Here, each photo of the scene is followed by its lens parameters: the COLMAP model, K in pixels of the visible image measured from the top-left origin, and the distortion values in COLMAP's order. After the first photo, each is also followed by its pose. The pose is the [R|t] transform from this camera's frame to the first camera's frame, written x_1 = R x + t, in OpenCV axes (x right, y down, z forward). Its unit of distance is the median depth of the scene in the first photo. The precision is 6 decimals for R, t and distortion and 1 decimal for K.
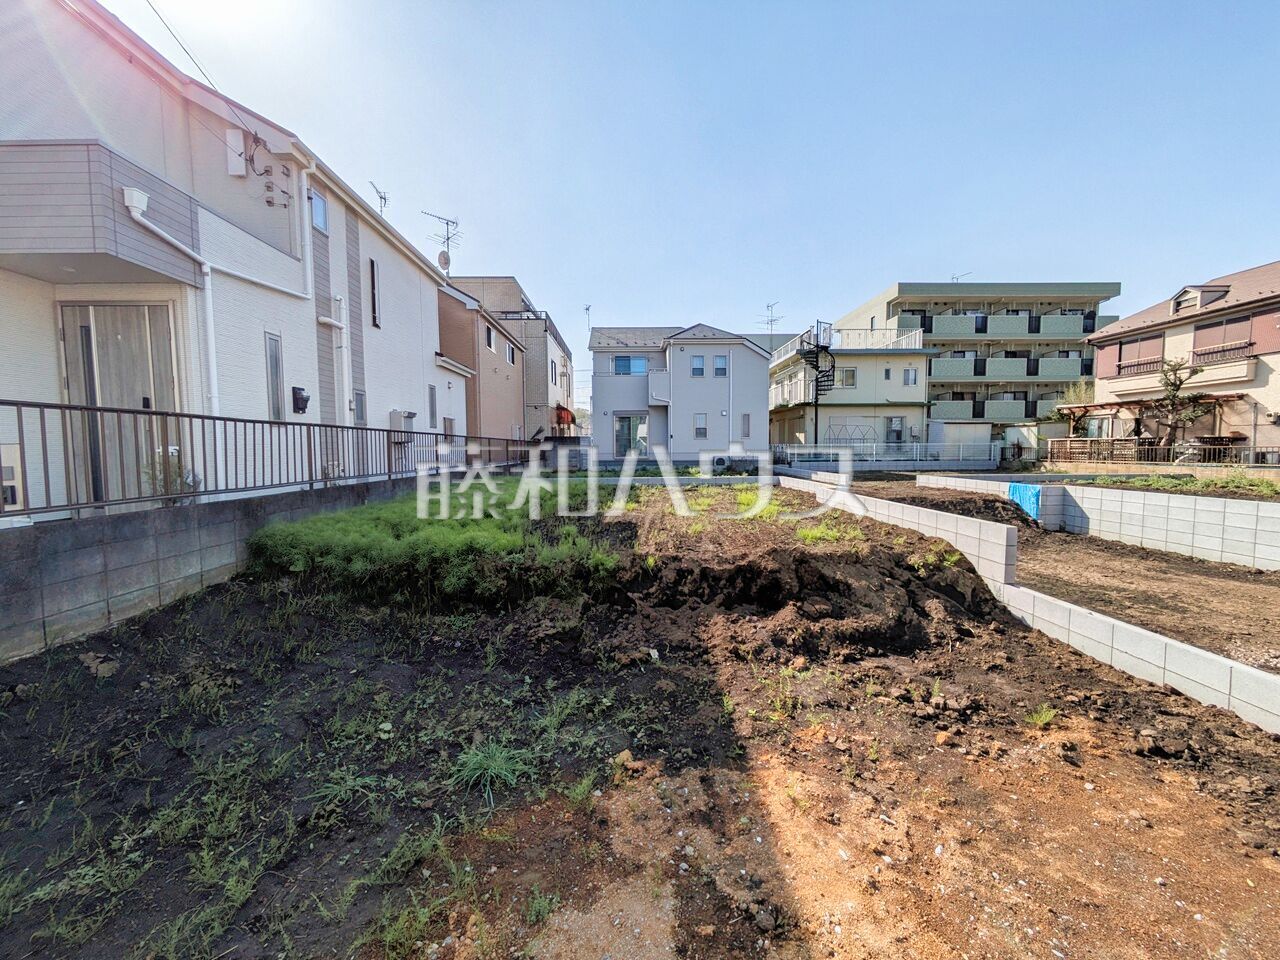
lens RADIAL K [[506.0, 0, 641.1], [0, 506.0, 481.9], [0, 0, 1]] dist [-0.003852, 0.002475]
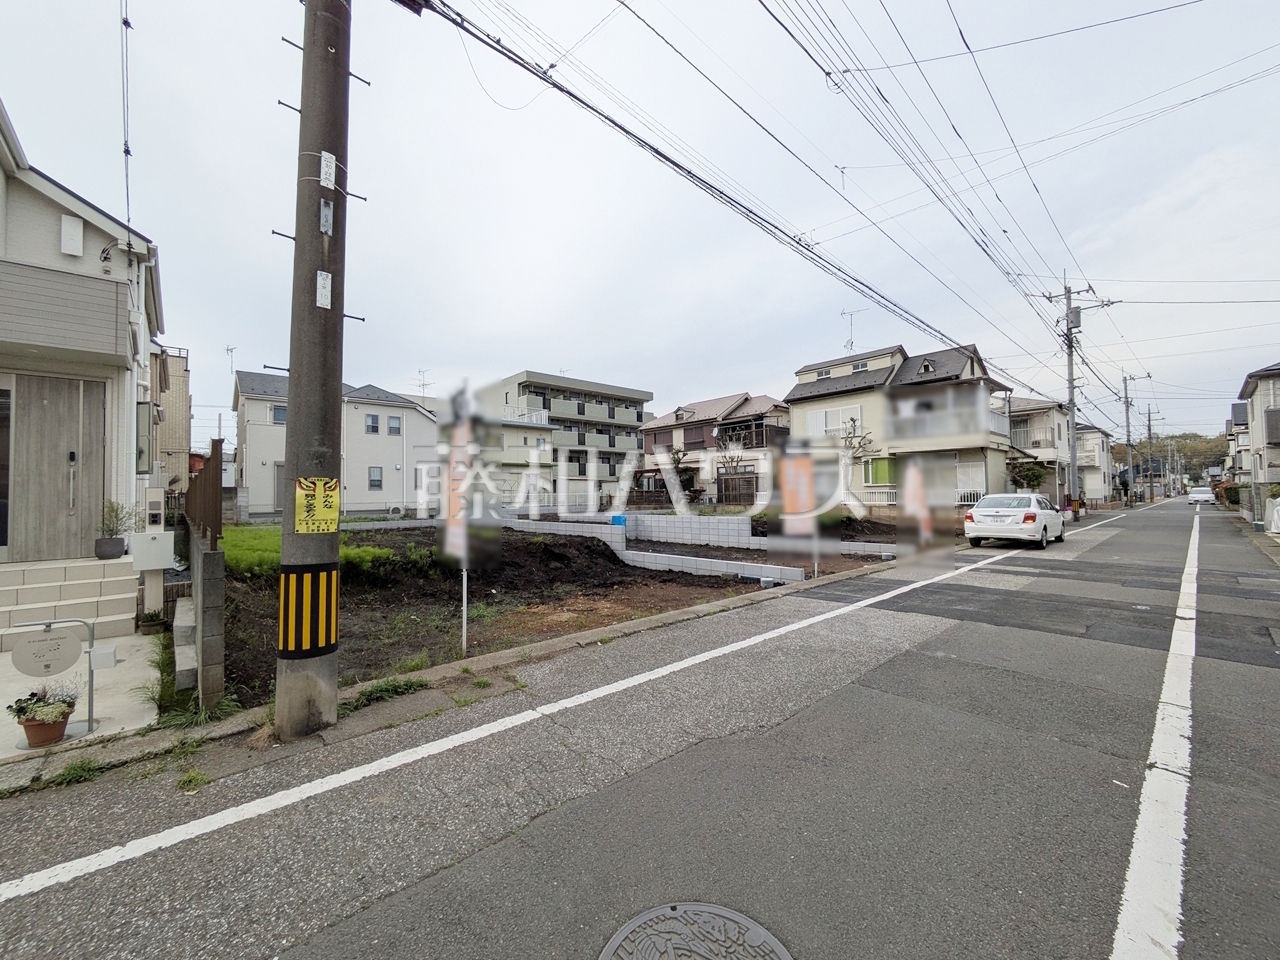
lens RADIAL K [[506.0, 0, 641.2], [0, 506.0, 480.6], [0, 0, 1]] dist [-0.003852, 0.002475]
pose [[0.751807, 0.014821, 0.659217, -0.175777], [0.055322, 0.994805, -0.085458, 0.019820], [-0.657059, 0.100717, 0.747081, -0.193898]]
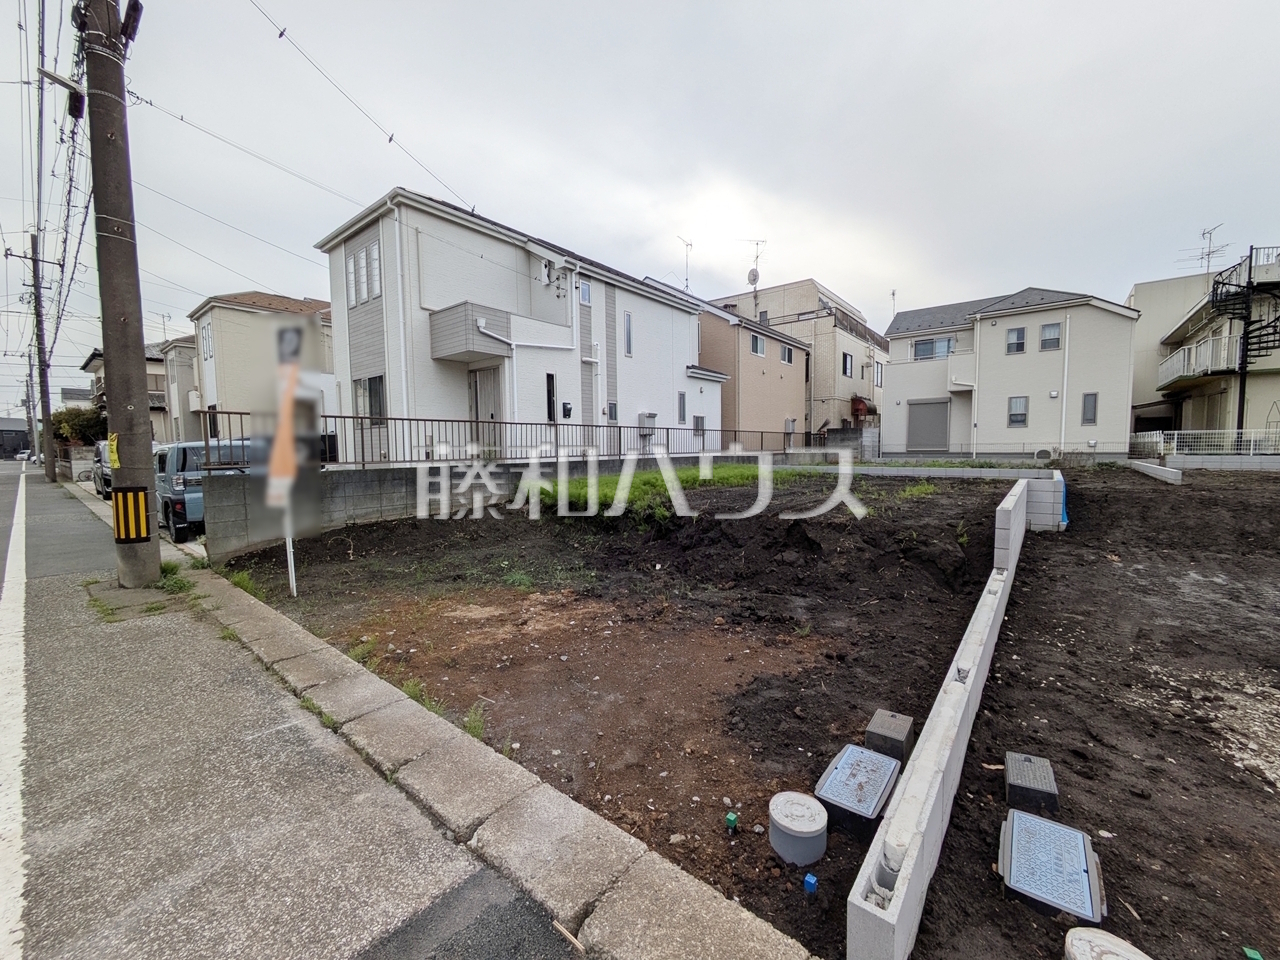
lens RADIAL K [[506.0, 0, 641.2], [0, 506.0, 480.8], [0, 0, 1]] dist [-0.003852, 0.002475]
pose [[0.764998, 0.041655, -0.642684, 0.191028], [-0.036680, 0.999104, 0.021096, 0.009300], [0.642987, 0.007435, 0.765841, -0.042486]]
